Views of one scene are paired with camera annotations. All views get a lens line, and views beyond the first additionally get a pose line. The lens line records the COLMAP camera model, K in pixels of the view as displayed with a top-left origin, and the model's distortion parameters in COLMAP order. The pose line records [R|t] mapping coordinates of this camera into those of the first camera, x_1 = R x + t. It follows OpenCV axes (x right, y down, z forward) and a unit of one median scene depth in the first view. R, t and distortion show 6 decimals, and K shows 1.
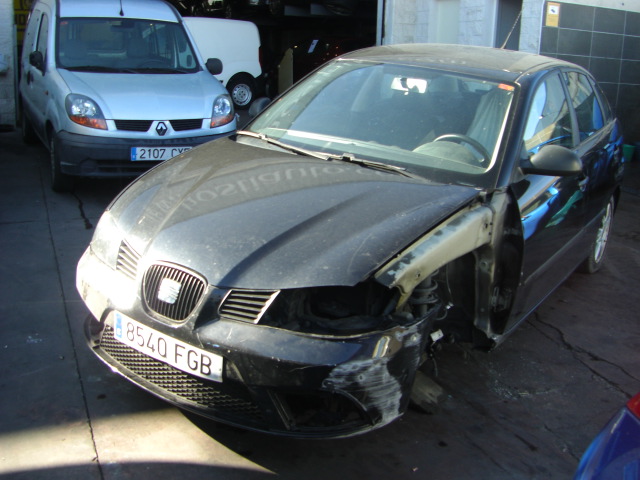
lens RADIAL K [[706.5, 0, 320.0], [0, 706.5, 240.0], [0, 0, 1]] dist [-0.141366, 0.011980]
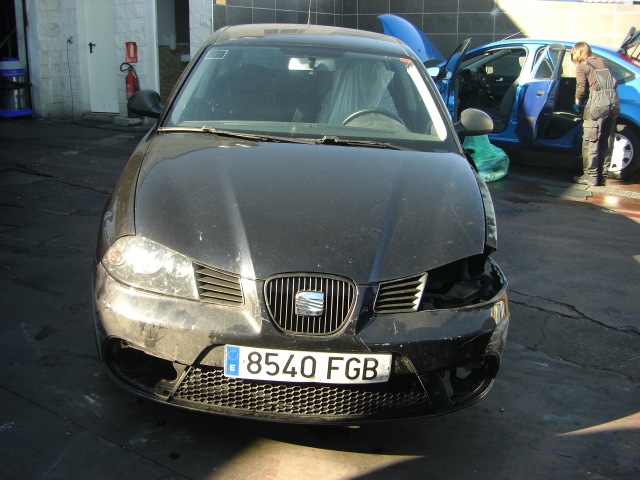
lens RADIAL K [[706.5, 0, 320.0], [0, 706.5, 240.0], [0, 0, 1]] dist [-0.141366, 0.011980]
pose [[0.820014, -0.187126, 0.540889, -0.686790], [0.173726, 0.981834, 0.076299, -0.073413], [-0.545341, 0.031400, 0.837626, 0.241176]]
